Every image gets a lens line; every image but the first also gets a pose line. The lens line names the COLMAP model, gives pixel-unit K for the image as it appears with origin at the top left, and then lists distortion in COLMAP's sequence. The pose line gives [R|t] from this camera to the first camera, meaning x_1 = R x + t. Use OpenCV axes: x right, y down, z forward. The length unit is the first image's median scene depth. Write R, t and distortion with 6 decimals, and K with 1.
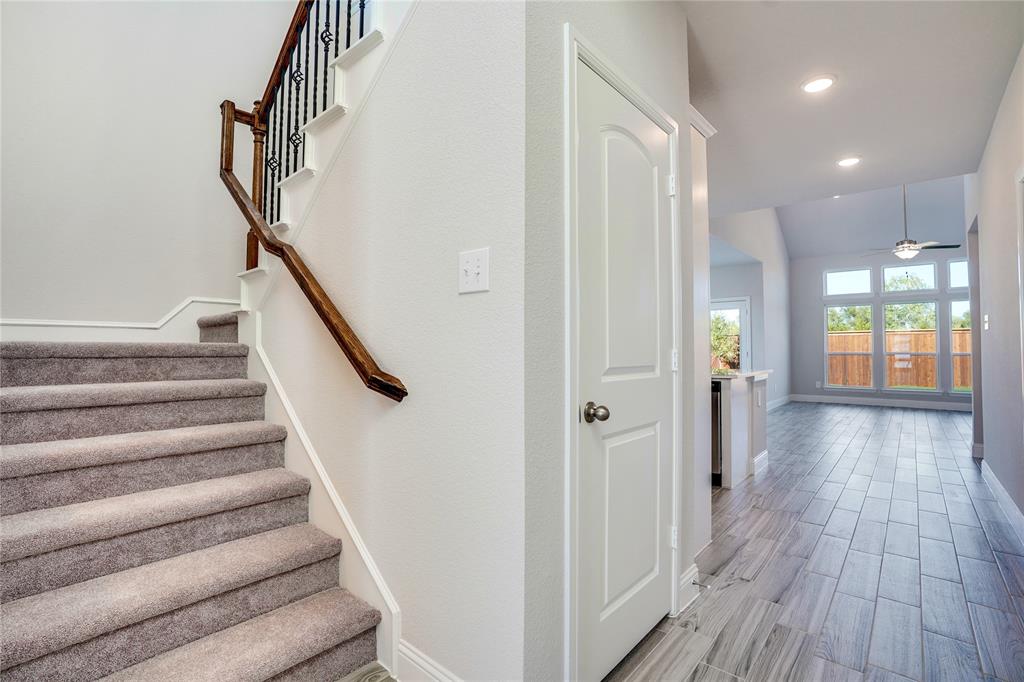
lens RADIAL K [[484.1, 0, 503.6], [0, 484.1, 338.6], [0, 0, 1]] dist [-0.027266, 0.002017]
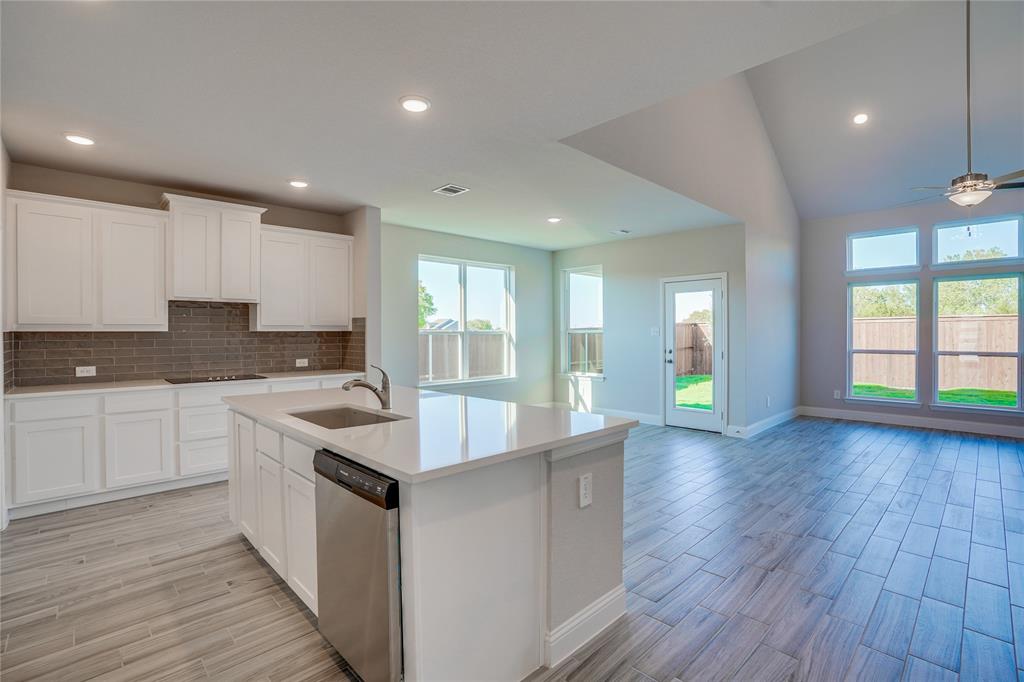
lens RADIAL K [[484.1, 0, 497.2], [0, 484.1, 334.1], [0, 0, 1]] dist [-0.027266, 0.002017]
pose [[0.995783, 0.000386, -0.091737, 0.227627], [0.001882, 0.999695, 0.024635, -0.014377], [0.091719, -0.024703, 0.995478, 0.256301]]
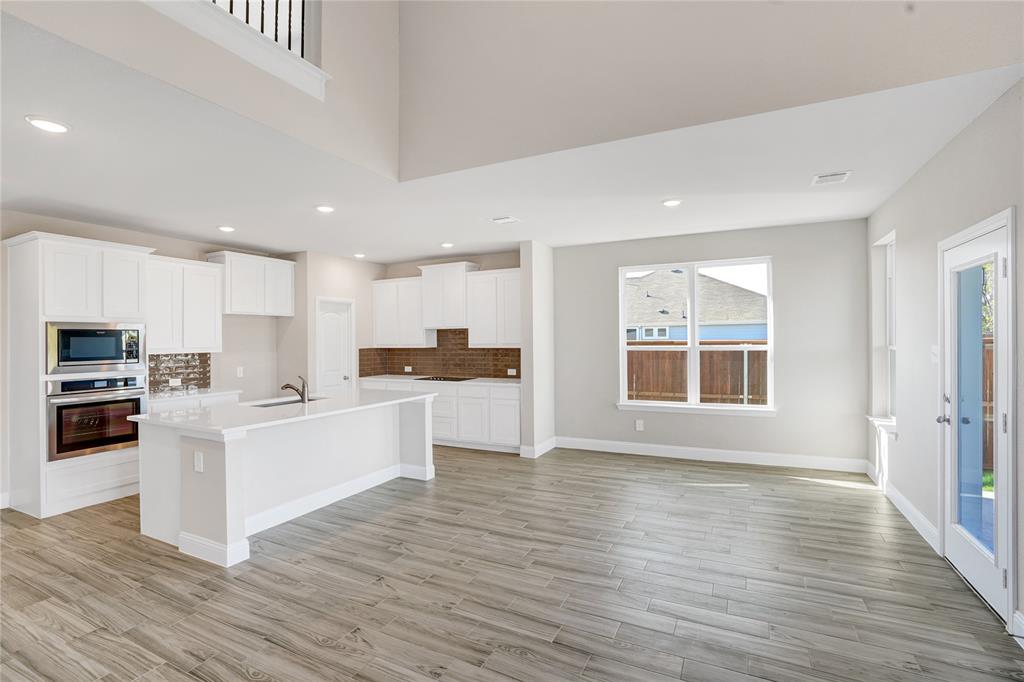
lens RADIAL K [[471.1, 0, 499.0], [0, 471.1, 335.4], [0, 0, 1]] dist [-0.051489, 0.012304]
pose [[0.236079, -0.008052, -0.971700, 2.006450], [0.034918, 0.999390, 0.000202, -0.049295], [0.971106, -0.033977, 0.236216, 1.858458]]
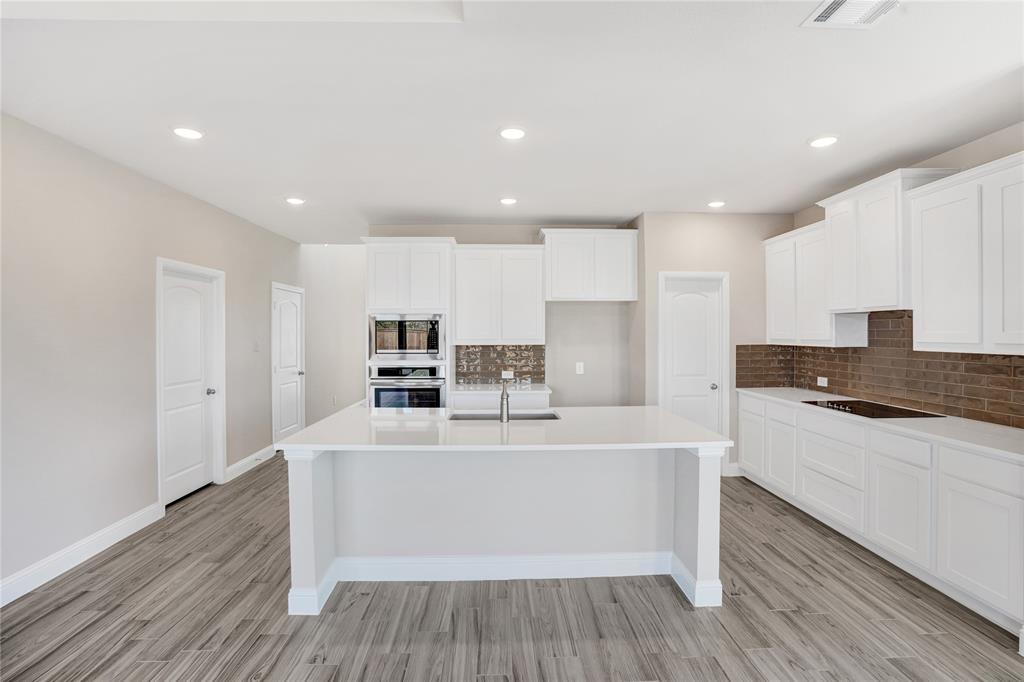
lens RADIAL K [[471.1, 0, 518.1], [0, 471.1, 335.0], [0, 0, 1]] dist [-0.051489, 0.012304]
pose [[-0.723951, 0.006157, -0.689824, 0.791121], [0.021023, 0.999693, -0.013140, -0.028436], [0.689531, -0.024015, -0.723858, 2.585090]]
